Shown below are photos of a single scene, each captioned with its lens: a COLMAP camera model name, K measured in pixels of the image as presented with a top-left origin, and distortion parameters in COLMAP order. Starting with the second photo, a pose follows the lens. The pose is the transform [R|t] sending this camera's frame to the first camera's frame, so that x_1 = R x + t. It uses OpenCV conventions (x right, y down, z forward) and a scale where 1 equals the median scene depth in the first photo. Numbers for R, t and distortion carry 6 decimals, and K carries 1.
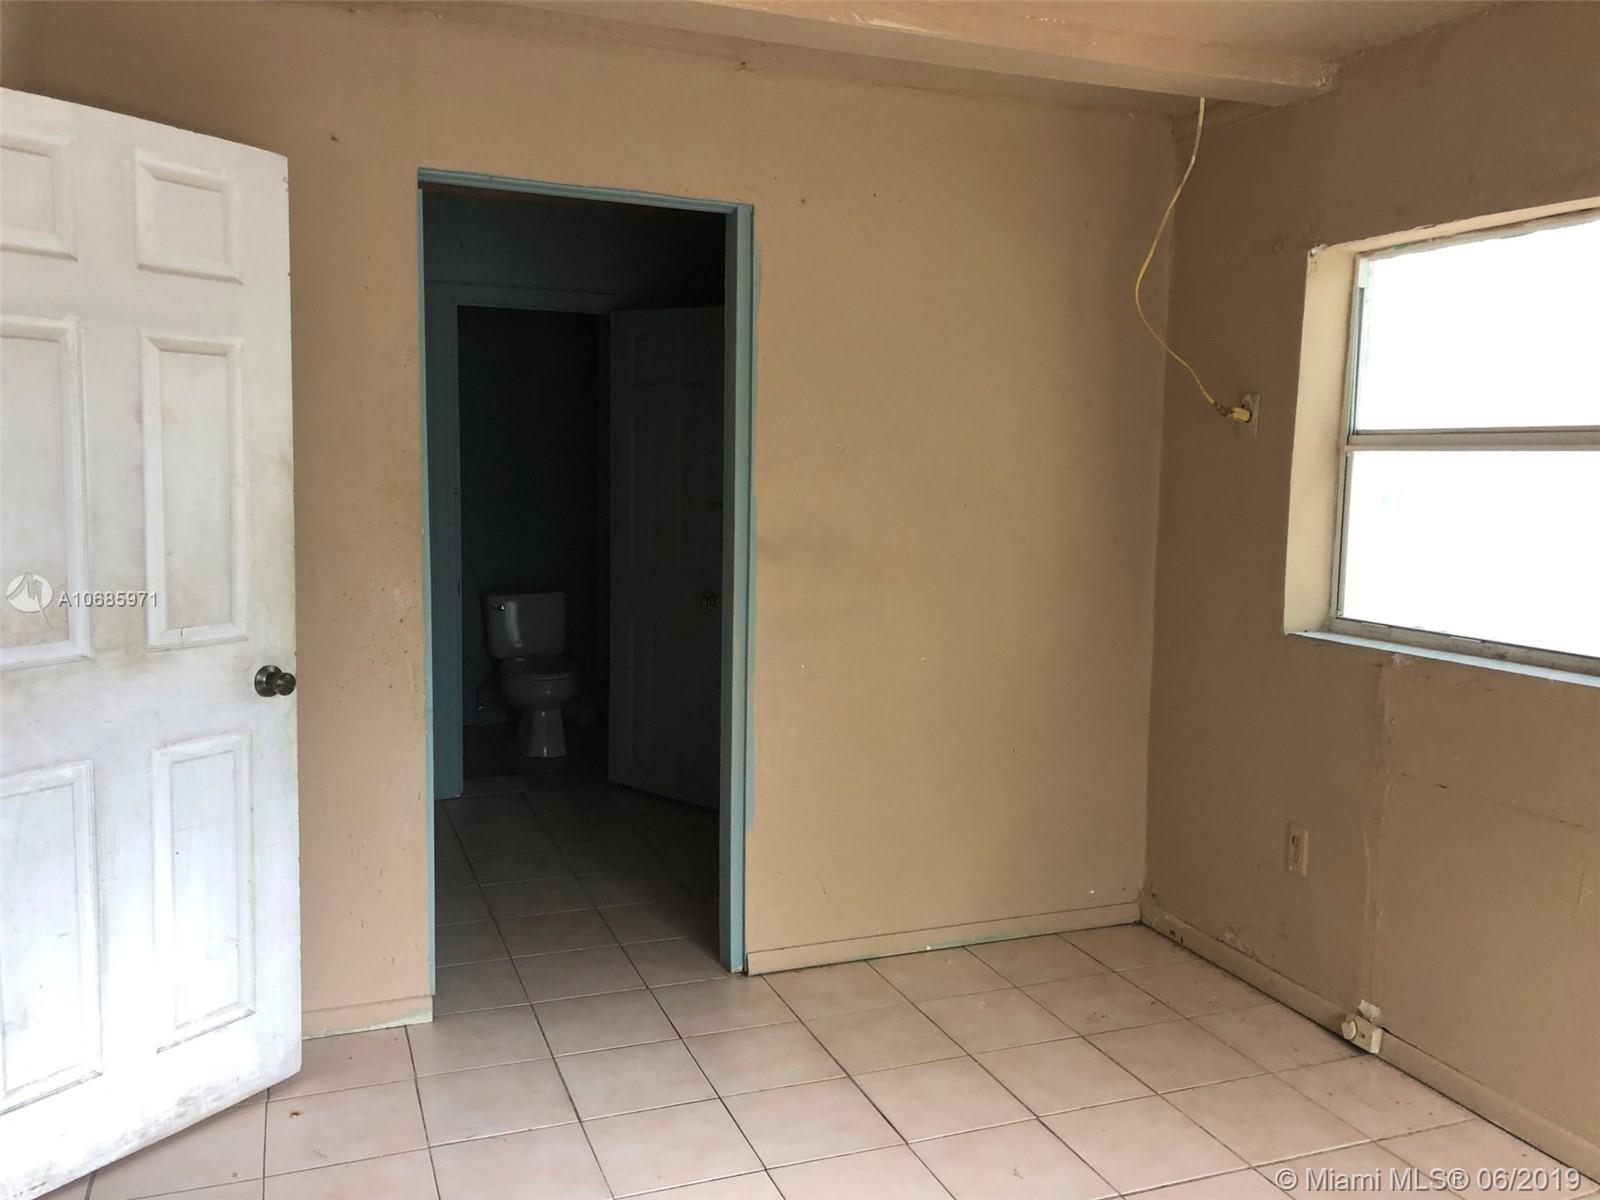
lens RADIAL K [[1328.7, 0, 790.8], [0, 1328.7, 598.8], [0, 0, 1]] dist [0.044029, -0.048831]
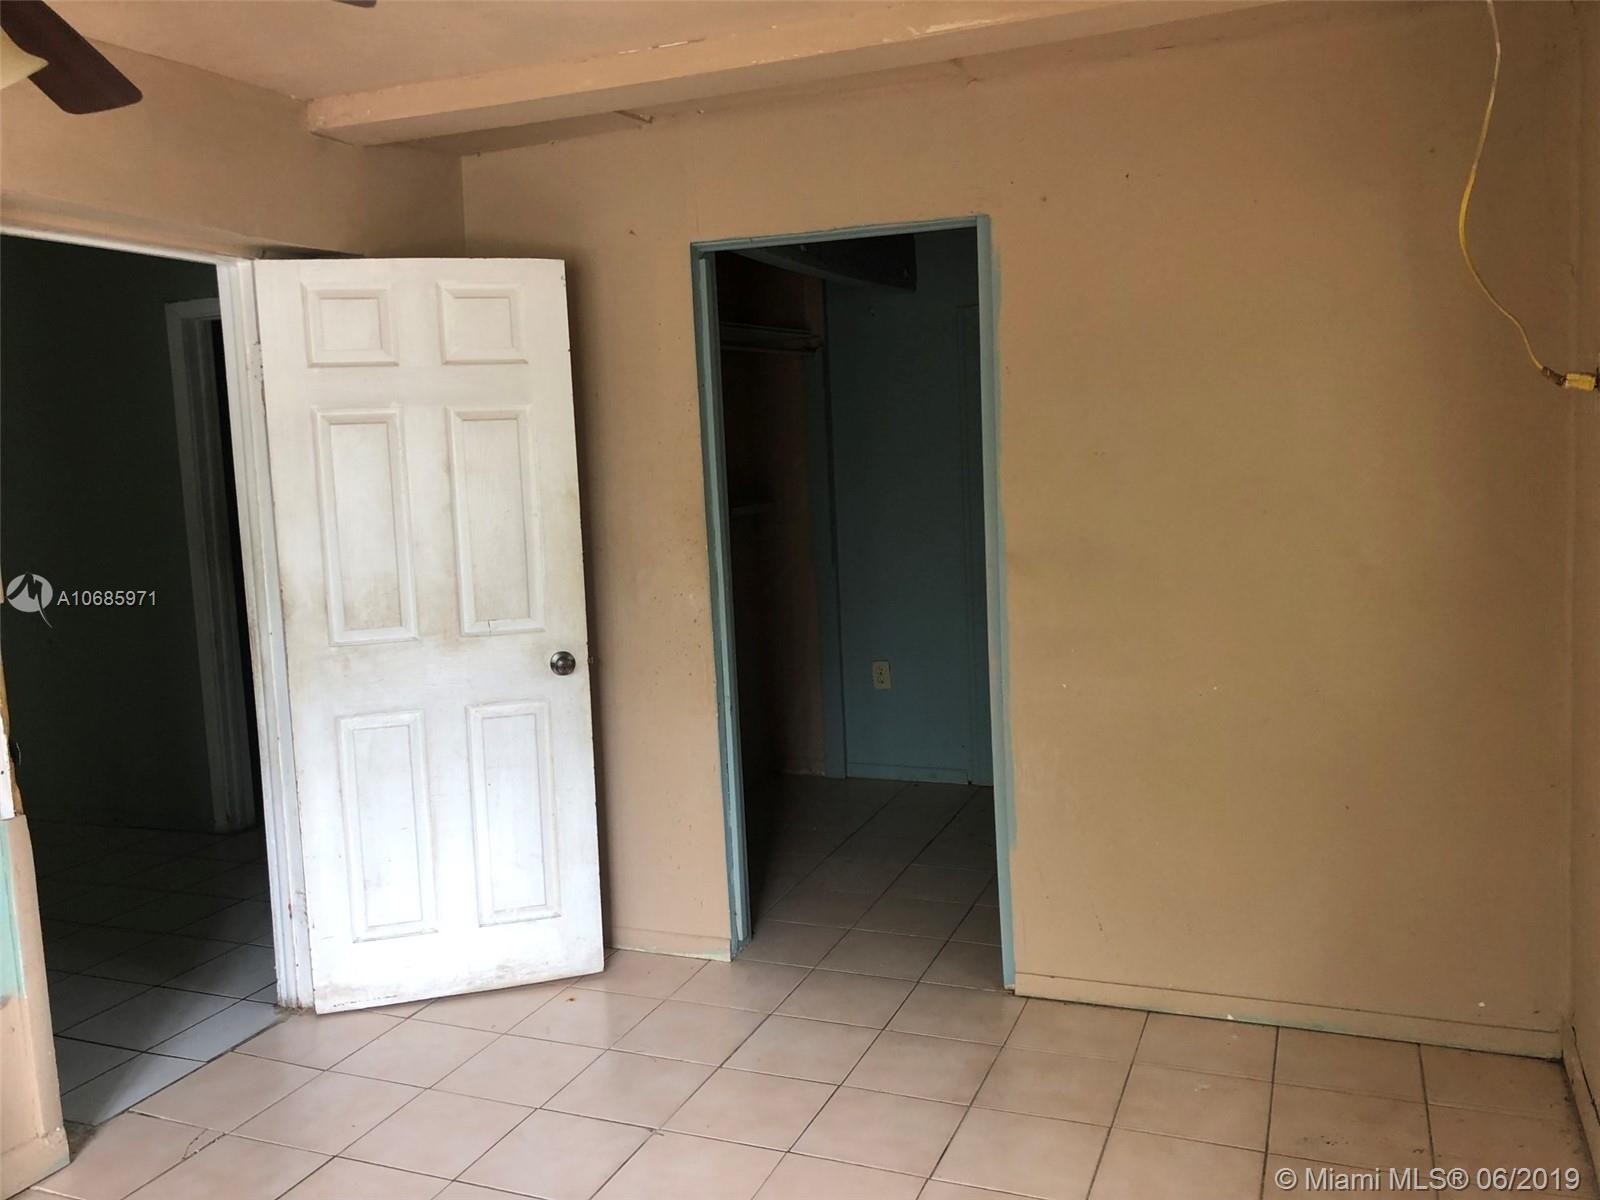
lens RADIAL K [[1328.7, 0, 789.1], [0, 1328.7, 596.9], [0, 0, 1]] dist [0.044029, -0.048831]
pose [[0.714149, 0.027354, -0.699459, 0.702340], [-0.021570, 0.999622, 0.017070, -0.031861], [0.699661, 0.002896, 0.714469, 0.236072]]
